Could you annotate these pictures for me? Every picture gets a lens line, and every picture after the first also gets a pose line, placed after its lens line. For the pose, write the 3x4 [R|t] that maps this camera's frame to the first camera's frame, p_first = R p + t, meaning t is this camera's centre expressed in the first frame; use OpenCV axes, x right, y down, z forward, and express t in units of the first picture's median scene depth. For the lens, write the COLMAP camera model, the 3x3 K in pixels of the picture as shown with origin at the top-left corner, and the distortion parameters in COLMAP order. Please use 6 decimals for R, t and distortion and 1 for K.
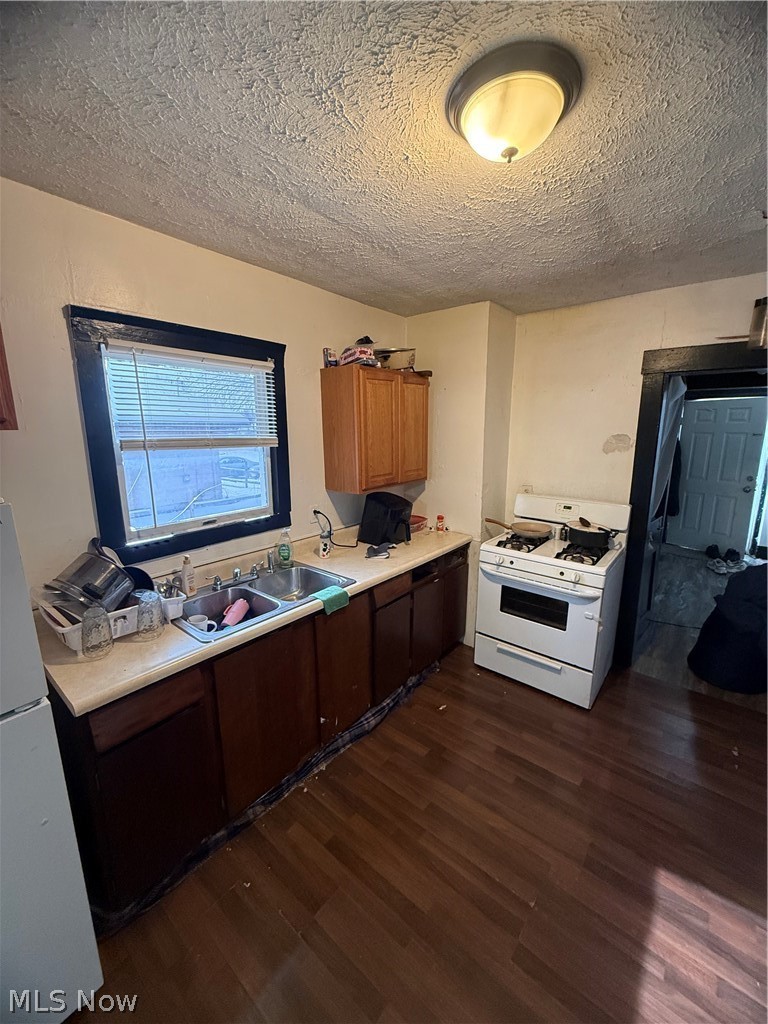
lens RADIAL K [[406.8, 0, 383.6], [0, 406.8, 510.5], [0, 0, 1]] dist [0.000822, 0.000270]
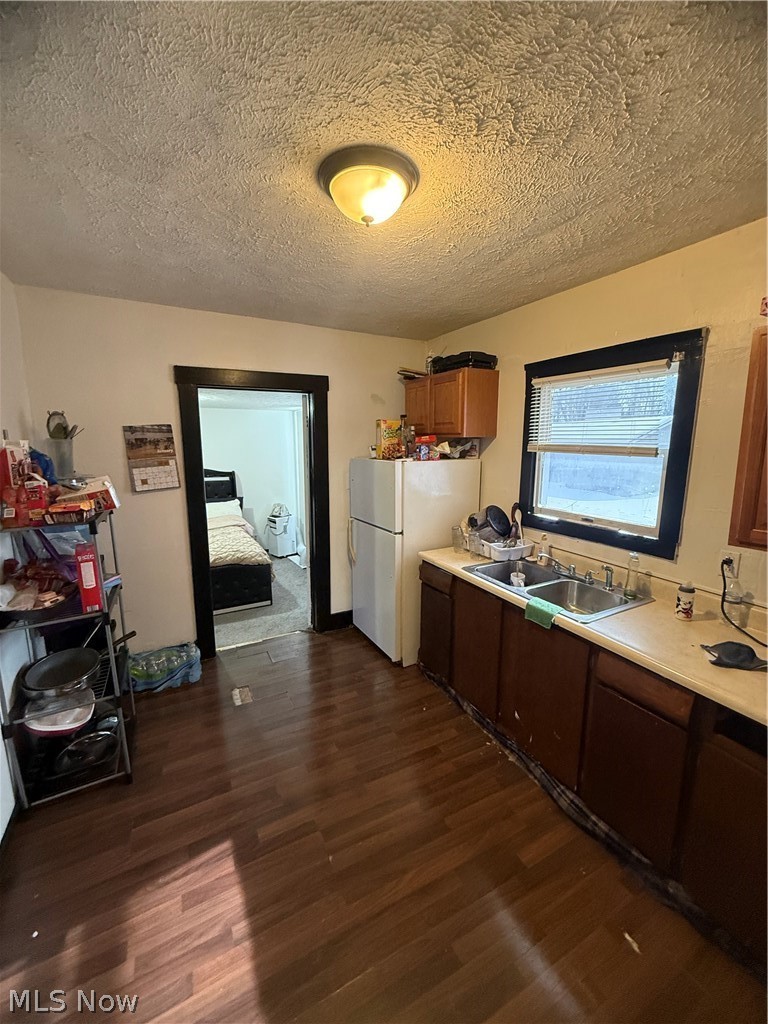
lens RADIAL K [[406.8, 0, 383.0], [0, 406.8, 511.1], [0, 0, 1]] dist [0.000822, 0.000270]
pose [[-0.389300, 0.165255, -0.906166, 0.819568], [-0.181788, 0.950641, 0.251464, -0.177684], [0.902994, 0.262625, -0.340044, 0.884310]]
